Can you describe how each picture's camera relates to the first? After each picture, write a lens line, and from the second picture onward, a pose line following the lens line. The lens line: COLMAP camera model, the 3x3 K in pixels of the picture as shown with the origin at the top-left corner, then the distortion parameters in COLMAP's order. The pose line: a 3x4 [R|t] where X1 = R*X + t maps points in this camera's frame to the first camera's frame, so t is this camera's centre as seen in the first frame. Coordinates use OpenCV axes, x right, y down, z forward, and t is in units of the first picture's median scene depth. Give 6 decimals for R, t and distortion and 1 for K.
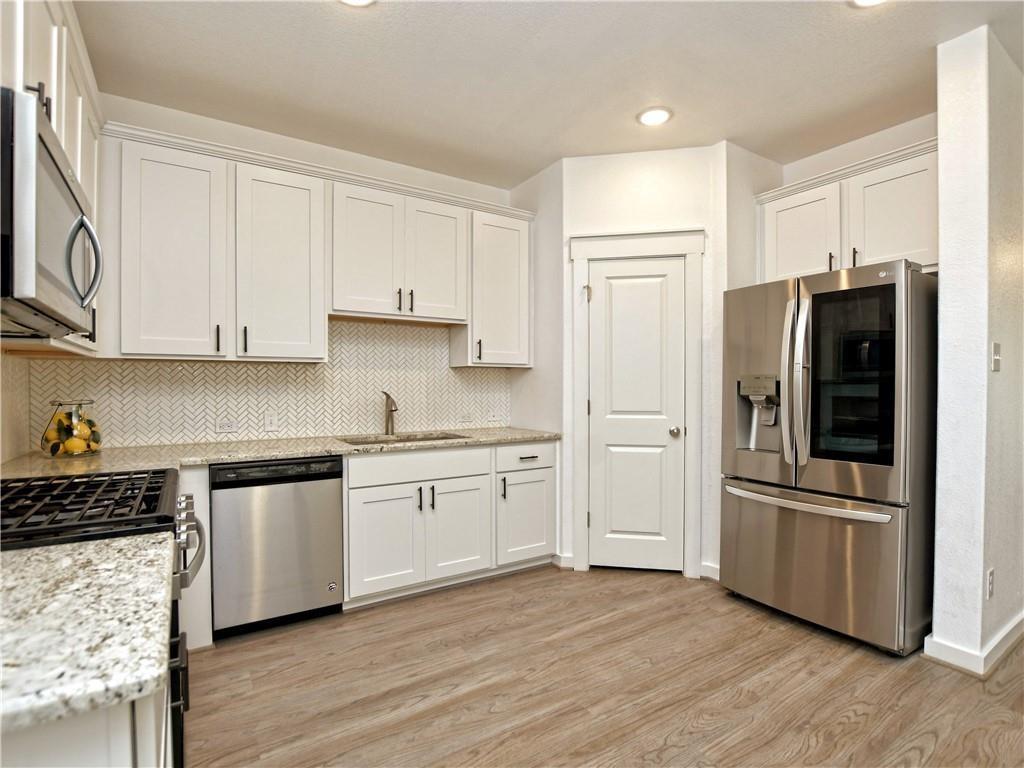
lens RADIAL K [[504.6, 0, 508.6], [0, 504.6, 392.7], [0, 0, 1]] dist [-0.027734, 0.001727]
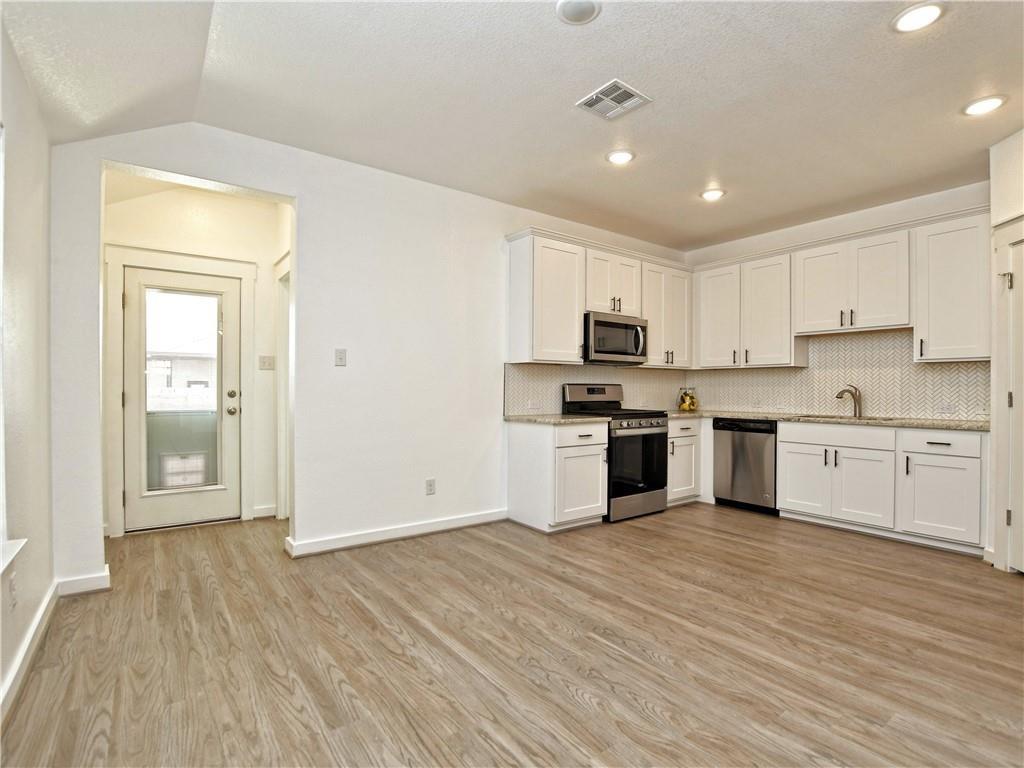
lens RADIAL K [[477.8, 0, 512.0], [0, 477.8, 384.0], [0, 0, 1]] dist [-0.026347, 0.000153]
pose [[0.060344, -0.009912, -0.998128, 1.223555], [-0.017091, 0.999794, -0.010962, 0.032407], [0.998031, 0.017720, 0.060162, 0.011271]]
